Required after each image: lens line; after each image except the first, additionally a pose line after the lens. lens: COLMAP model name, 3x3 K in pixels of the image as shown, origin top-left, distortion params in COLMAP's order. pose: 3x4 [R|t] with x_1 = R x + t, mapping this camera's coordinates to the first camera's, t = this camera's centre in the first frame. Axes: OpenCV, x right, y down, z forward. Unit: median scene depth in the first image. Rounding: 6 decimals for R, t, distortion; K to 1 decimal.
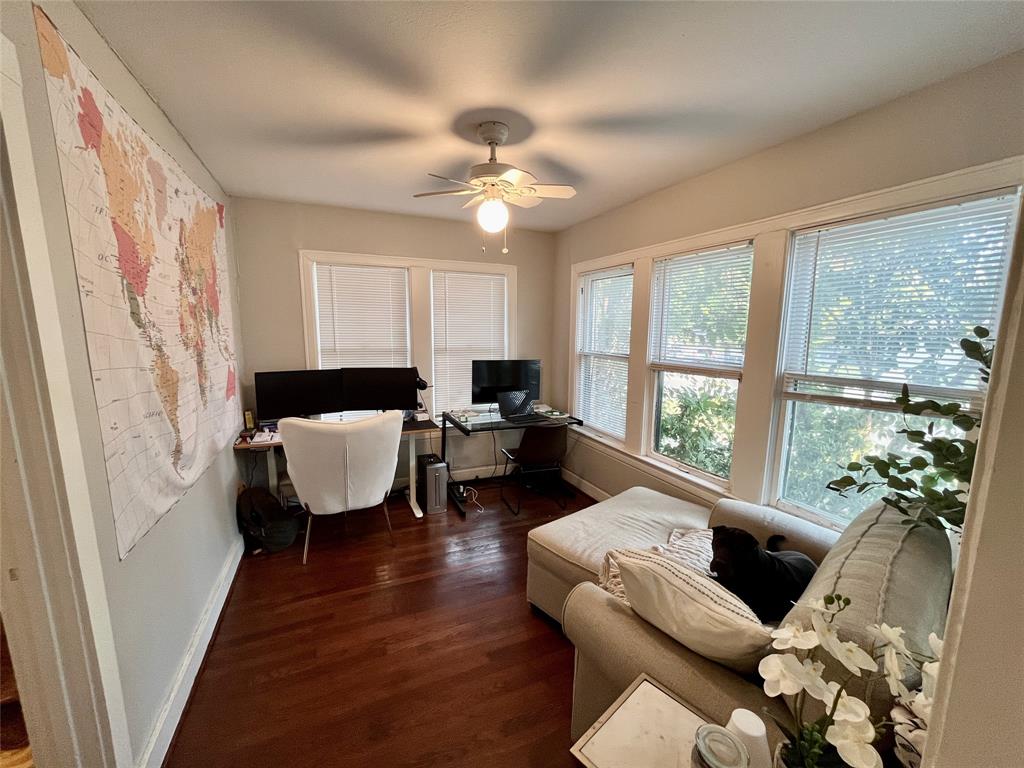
lens RADIAL K [[409.8, 0, 510.3], [0, 409.8, 383.7], [0, 0, 1]] dist [-0.003476, -0.000406]
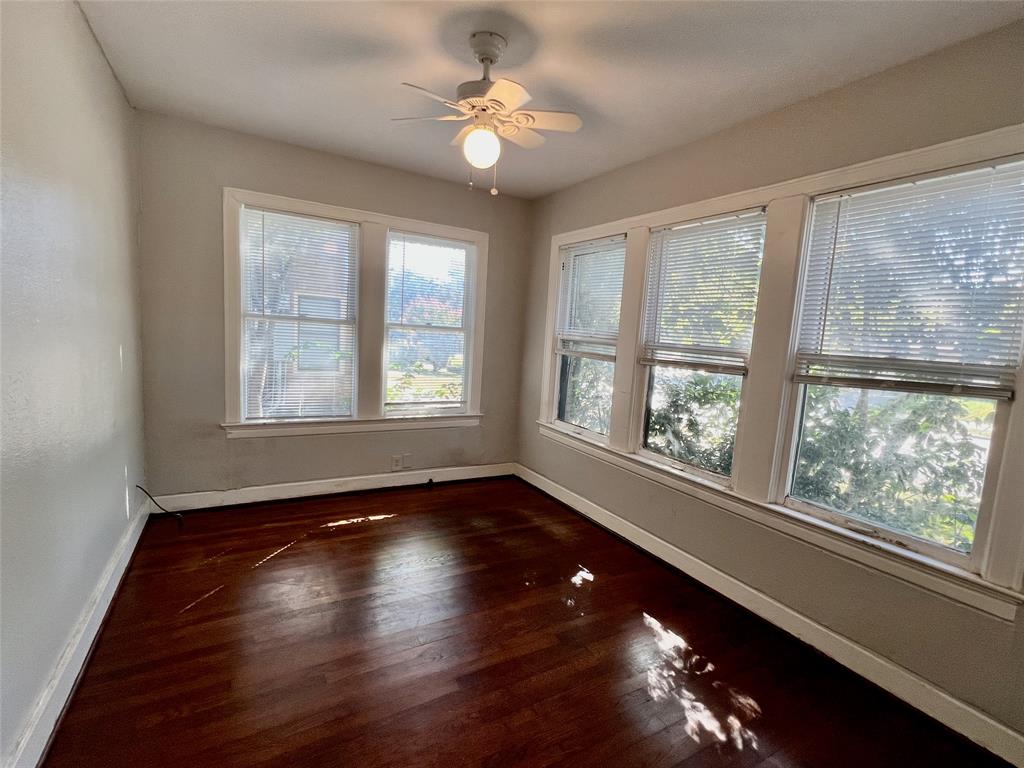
lens RADIAL K [[464.2, 0, 509.7], [0, 464.2, 381.8], [0, 0, 1]] dist [-0.004603, -0.000581]
pose [[0.992499, 0.040906, 0.115202, -0.071120], [-0.038001, 0.998905, -0.027303, 0.085969], [-0.116193, 0.022720, 0.992967, 0.061376]]
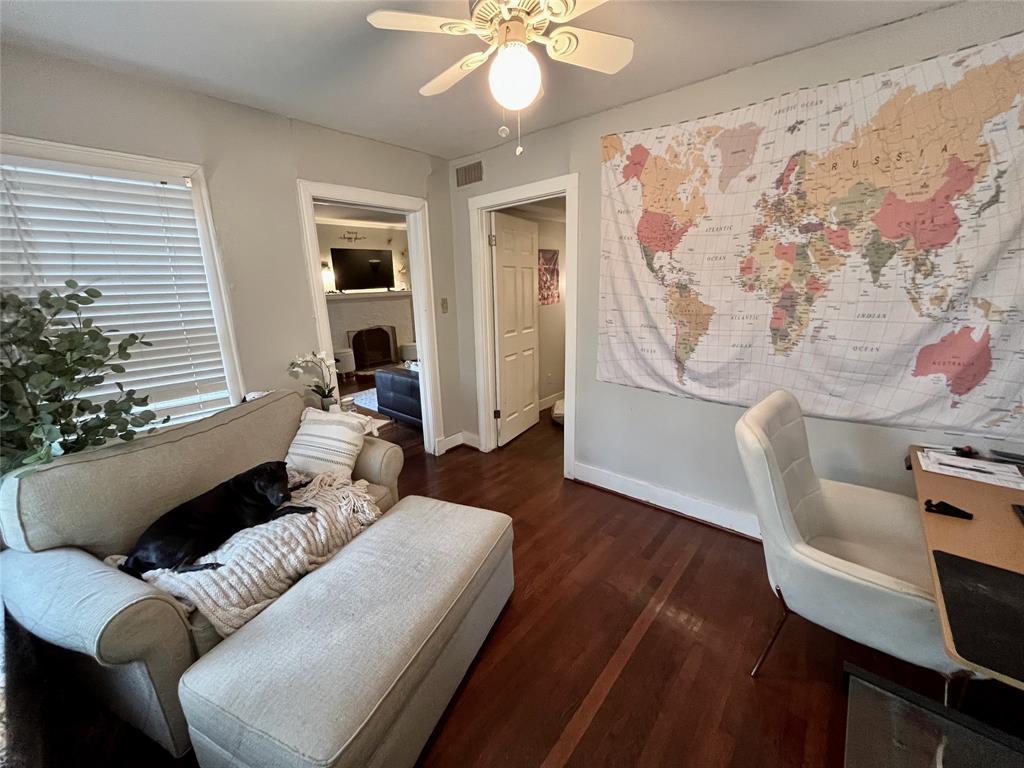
lens RADIAL K [[409.8, 0, 513.4], [0, 409.8, 383.4], [0, 0, 1]] dist [-0.003476, -0.000406]
pose [[-0.900885, 0.119638, -0.417244, 0.253927], [-0.045733, 0.929752, 0.365334, -0.210636], [0.431641, 0.348206, -0.832129, 1.611096]]
